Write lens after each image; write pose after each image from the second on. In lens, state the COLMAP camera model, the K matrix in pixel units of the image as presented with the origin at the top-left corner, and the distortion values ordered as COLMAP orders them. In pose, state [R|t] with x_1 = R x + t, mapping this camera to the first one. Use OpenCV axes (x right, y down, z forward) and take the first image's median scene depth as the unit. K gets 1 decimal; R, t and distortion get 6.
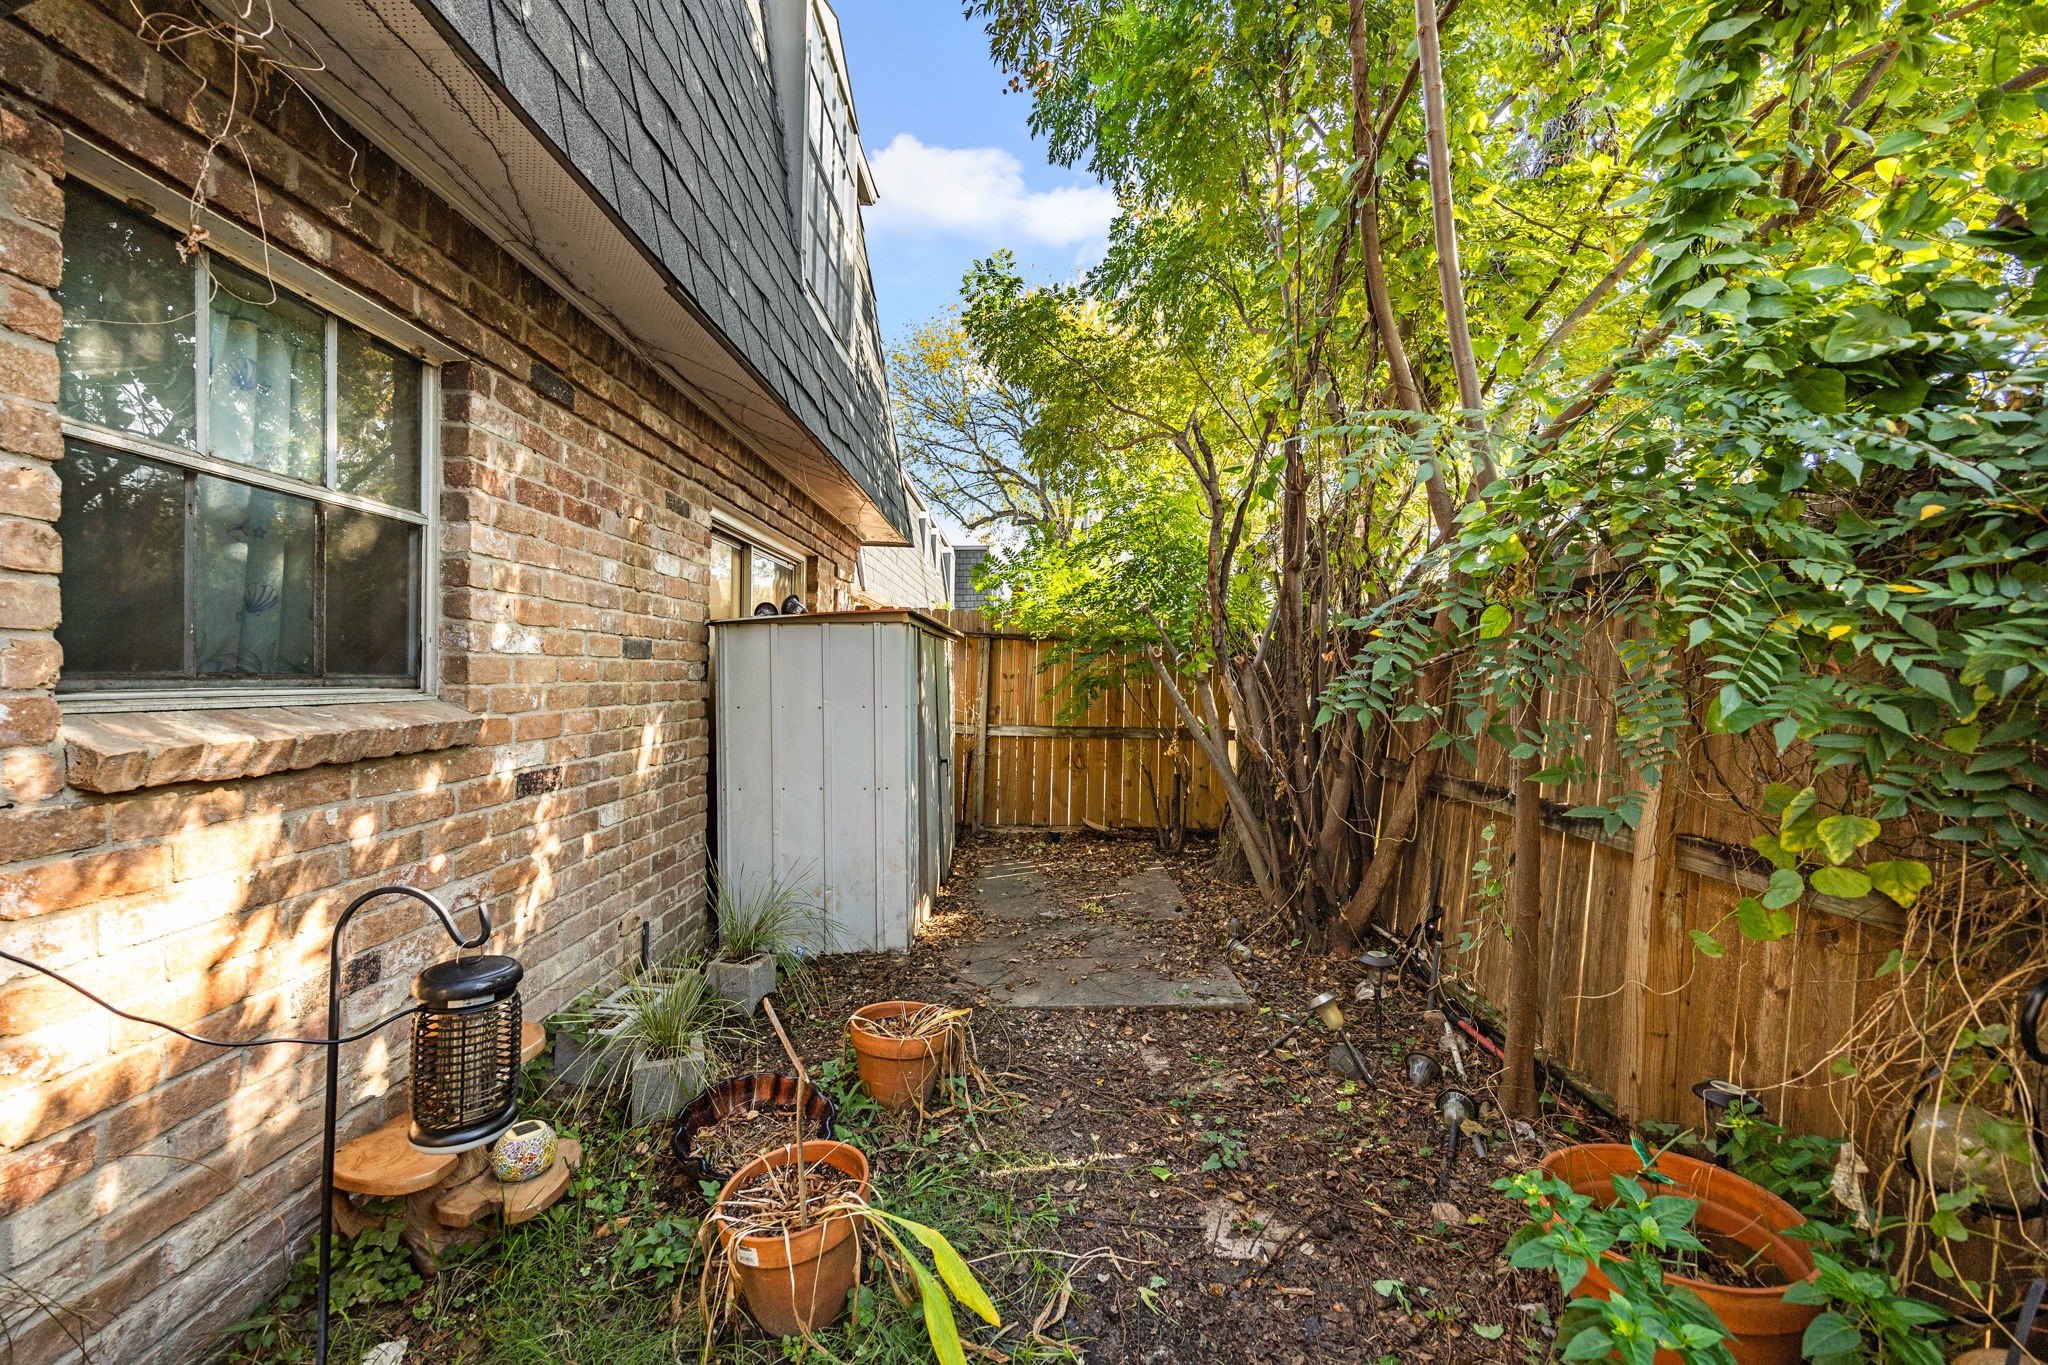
lens RADIAL K [[790.3, 0, 1035.4], [0, 790.3, 669.4], [0, 0, 1]] dist [-0.003660, 0.000208]
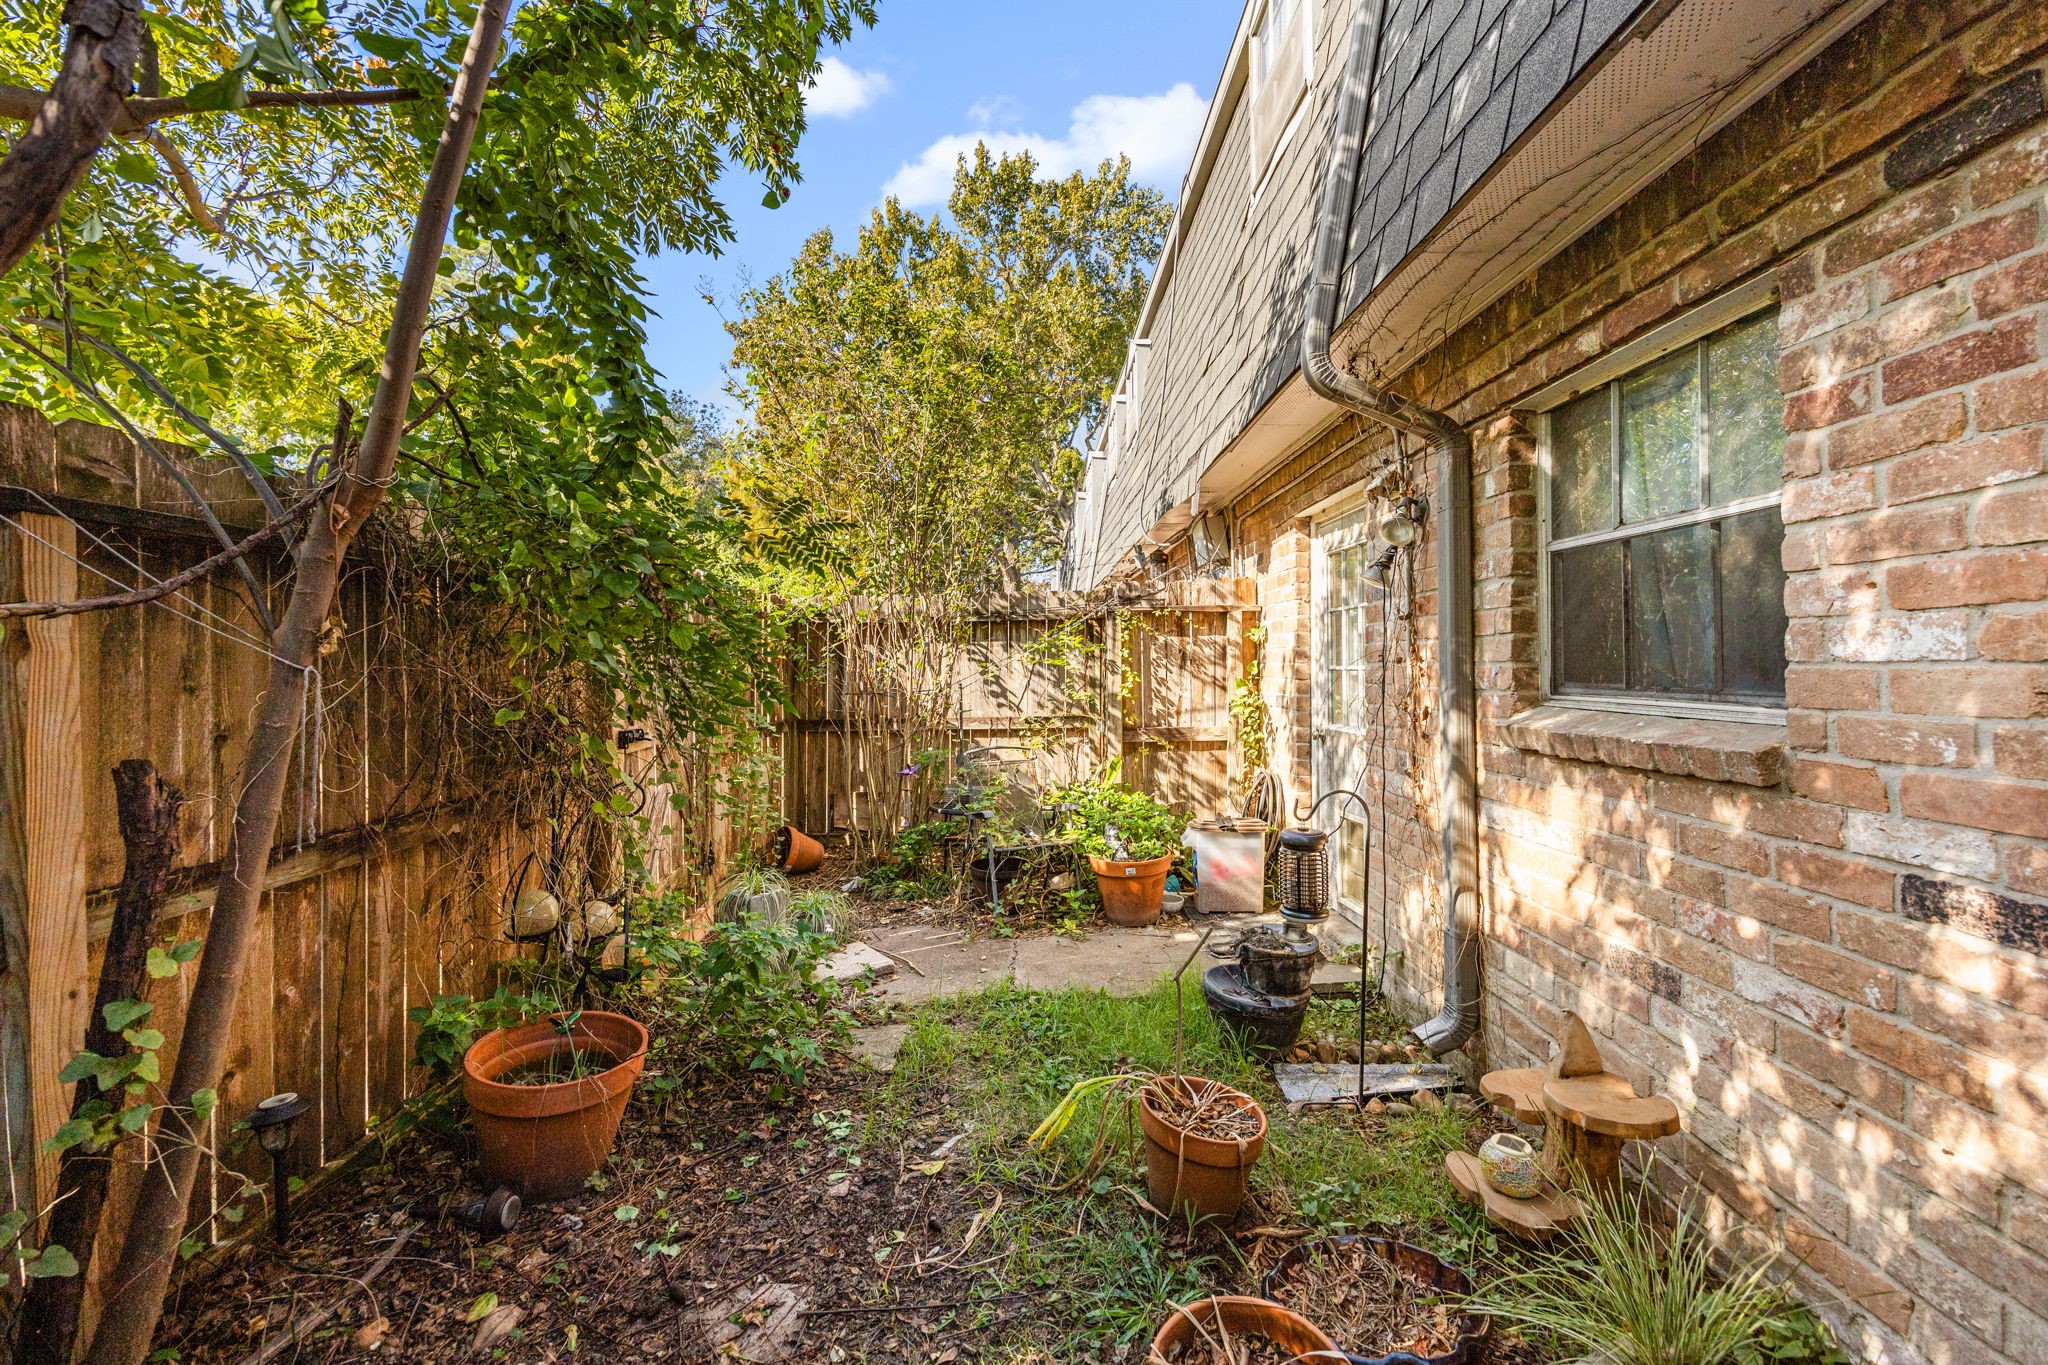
lens RADIAL K [[790.3, 0, 1023.3], [0, 790.3, 671.2], [0, 0, 1]] dist [-0.003660, 0.000208]
pose [[-0.999822, -0.017982, 0.005700, -0.016688], [-0.017981, 0.999838, 0.000095, -0.001524], [-0.005701, -0.000008, -0.999984, 1.427710]]
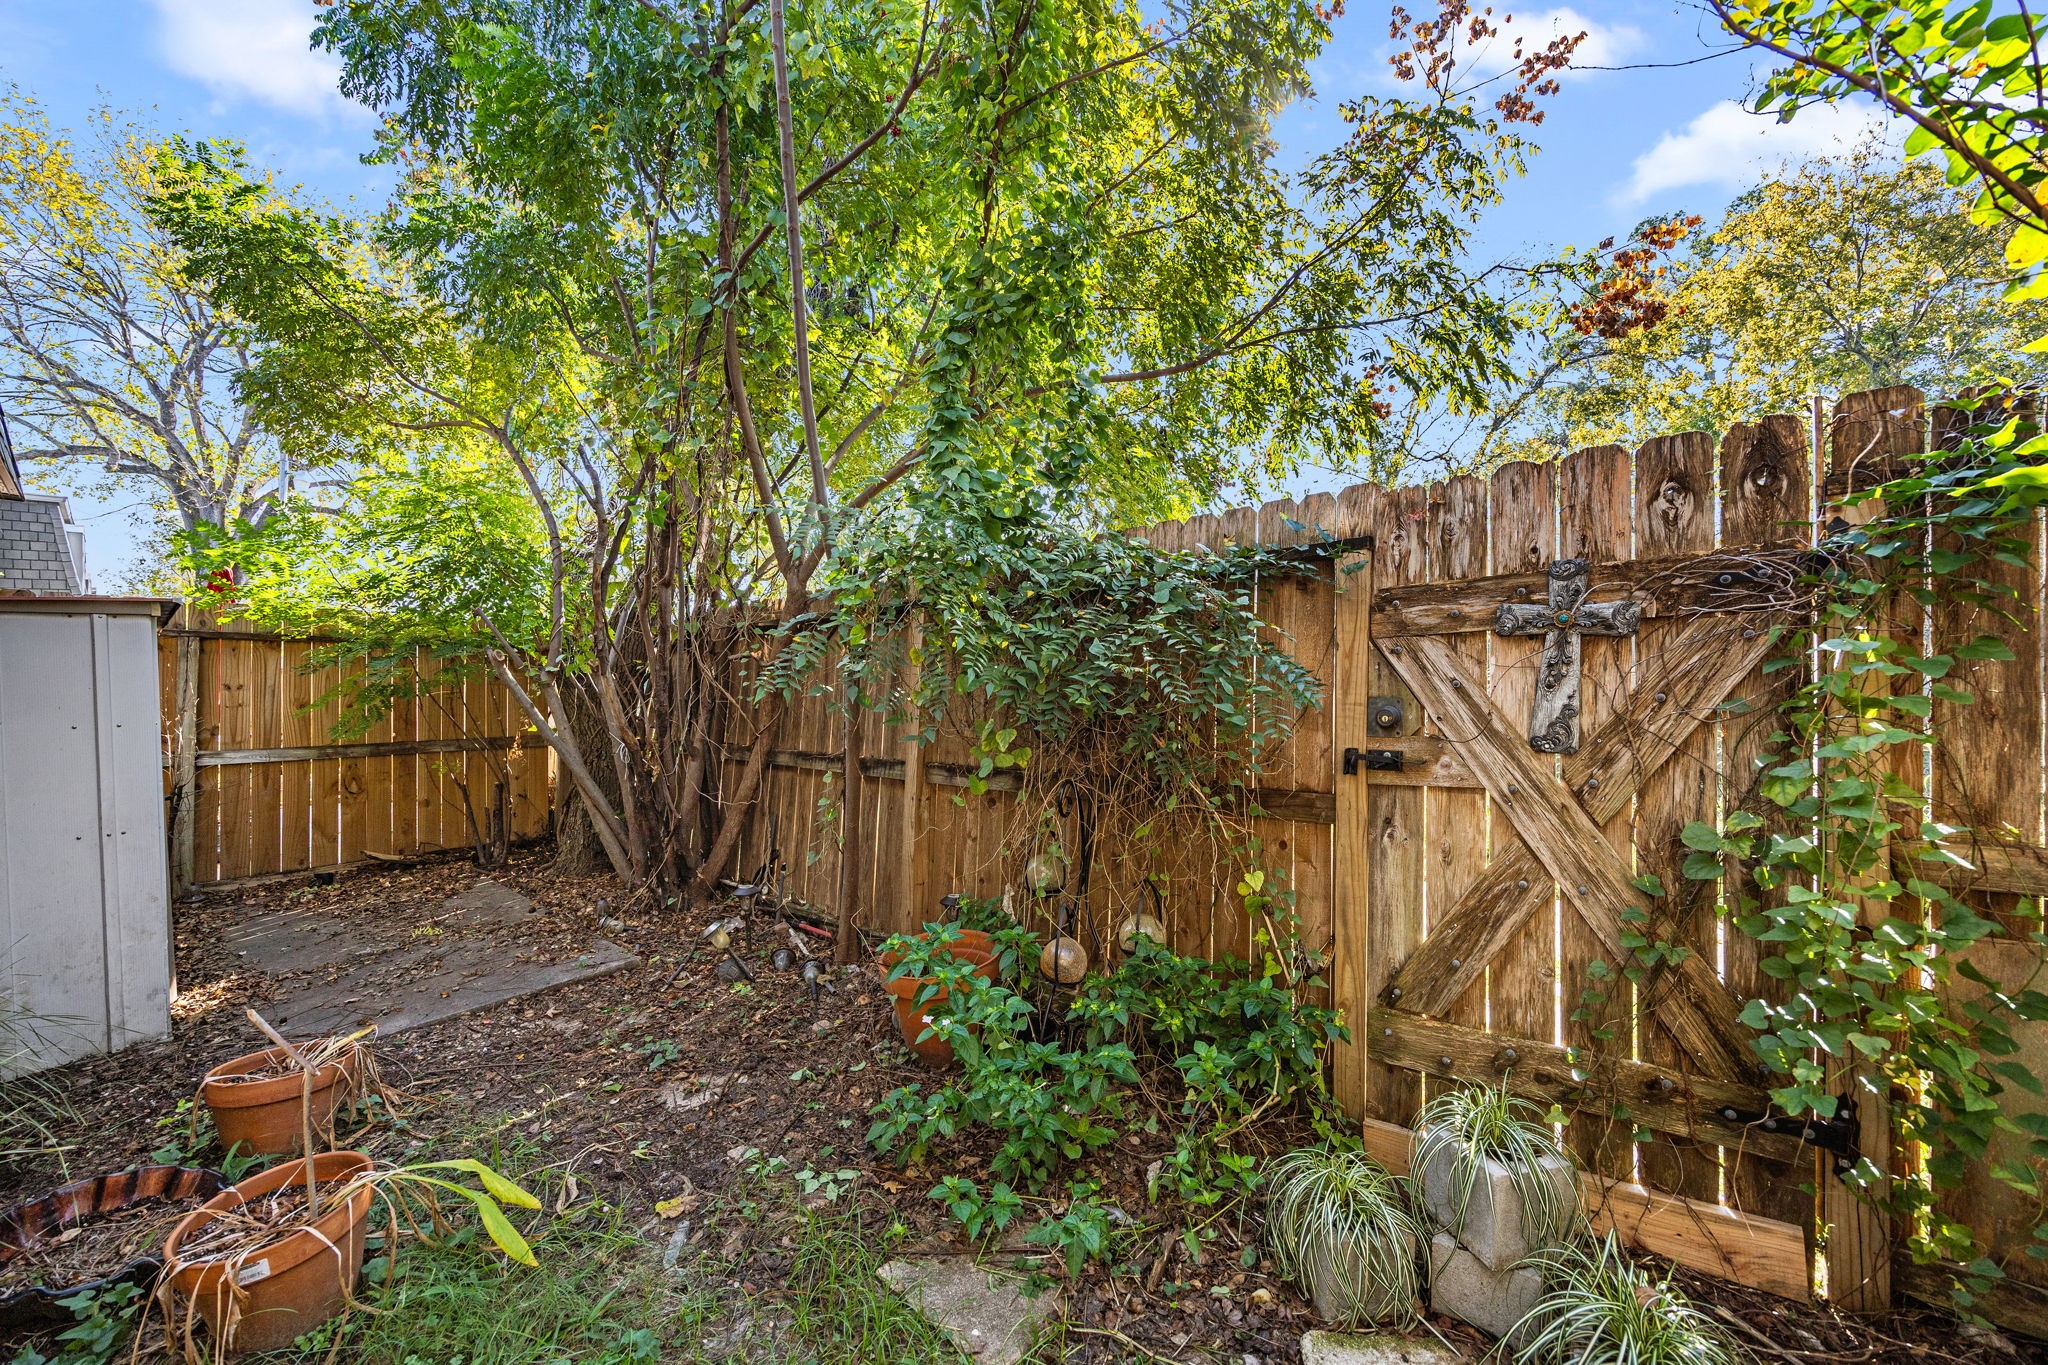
lens RADIAL K [[790.3, 0, 1016.0], [0, 790.3, 680.1], [0, 0, 1]] dist [-0.003660, 0.000208]
pose [[0.652794, -0.020982, 0.757245, -0.284588], [0.016923, 0.999771, 0.013114, 0.010858], [-0.757346, 0.004255, 0.653000, -0.211440]]
